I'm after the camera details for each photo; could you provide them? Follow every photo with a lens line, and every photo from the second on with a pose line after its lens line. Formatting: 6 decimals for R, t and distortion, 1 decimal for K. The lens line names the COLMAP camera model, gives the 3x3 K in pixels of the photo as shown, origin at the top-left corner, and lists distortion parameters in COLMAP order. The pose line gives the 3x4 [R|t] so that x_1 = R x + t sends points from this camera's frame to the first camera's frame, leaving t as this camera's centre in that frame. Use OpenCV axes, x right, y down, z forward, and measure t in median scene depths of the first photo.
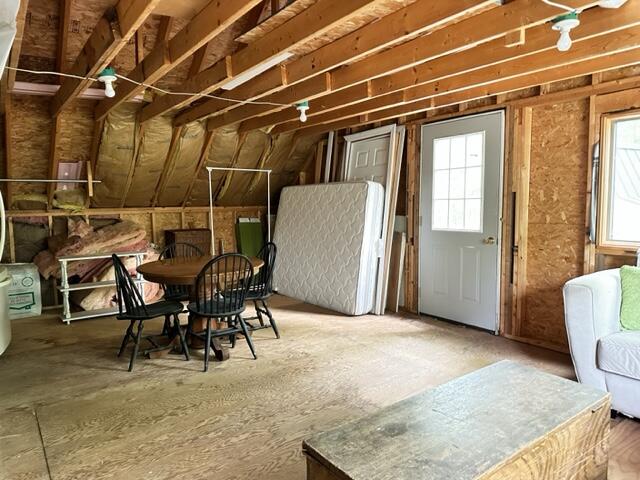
lens RADIAL K [[453.9, 0, 320.0], [0, 453.9, 240.0], [0, 0, 1]] dist [0.095302, -0.118518]
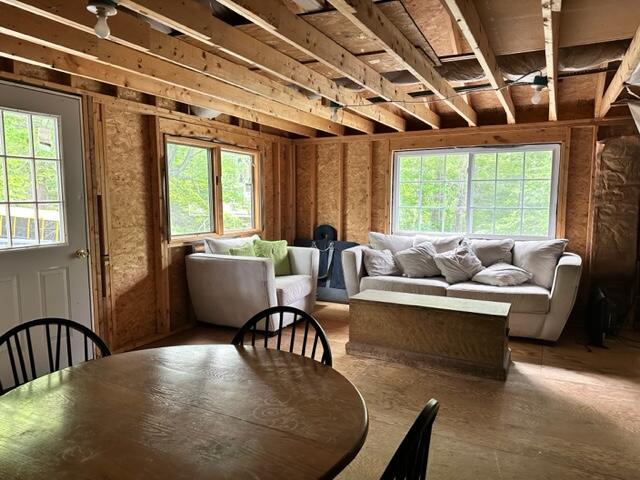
lens RADIAL K [[453.9, 0, 320.0], [0, 453.9, 240.0], [0, 0, 1]] dist [0.095302, -0.118518]
pose [[-0.412101, -0.079407, 0.907671, -0.569225], [0.070386, 0.990444, 0.118604, -0.093772], [-0.908415, 0.112764, -0.402574, 0.970654]]
